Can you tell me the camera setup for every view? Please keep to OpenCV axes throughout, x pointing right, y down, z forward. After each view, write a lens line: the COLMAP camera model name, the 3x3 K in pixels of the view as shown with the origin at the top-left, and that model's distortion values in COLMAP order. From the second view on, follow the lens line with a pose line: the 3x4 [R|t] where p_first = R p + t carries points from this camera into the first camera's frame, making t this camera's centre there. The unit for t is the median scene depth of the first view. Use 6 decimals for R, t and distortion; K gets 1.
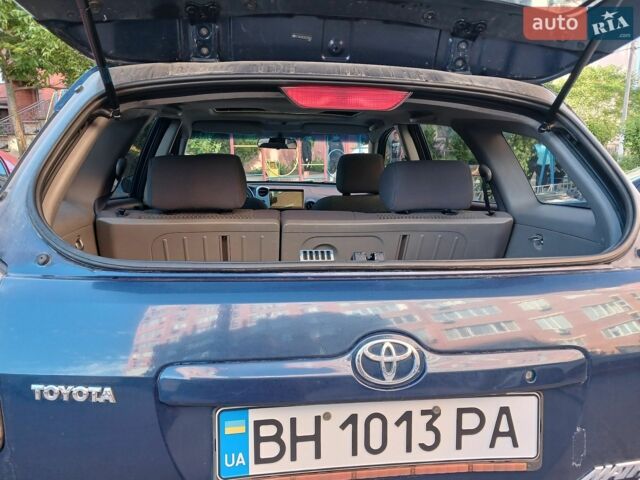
lens RADIAL K [[525.0, 0, 323.2], [0, 525.0, 241.5], [0, 0, 1]] dist [0.030063, -0.028612]
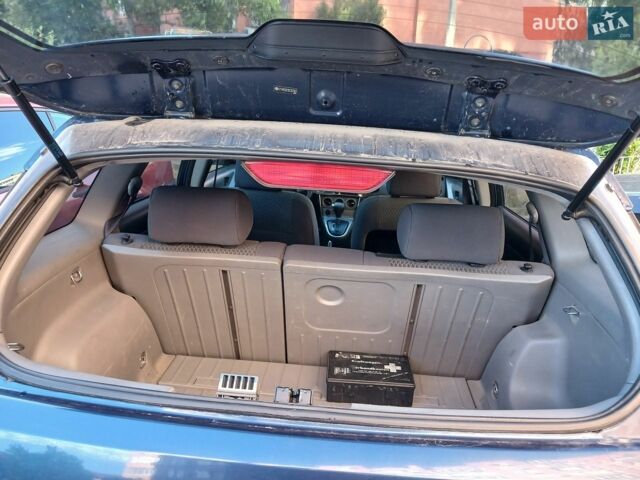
lens RADIAL K [[525.0, 0, 313.2], [0, 525.0, 239.2], [0, 0, 1]] dist [0.030063, -0.028612]
pose [[0.975686, 0.091843, -0.199004, 0.199999], [-0.068312, 0.990170, 0.122056, -0.248962], [0.208258, -0.105494, 0.972368, 0.129339]]
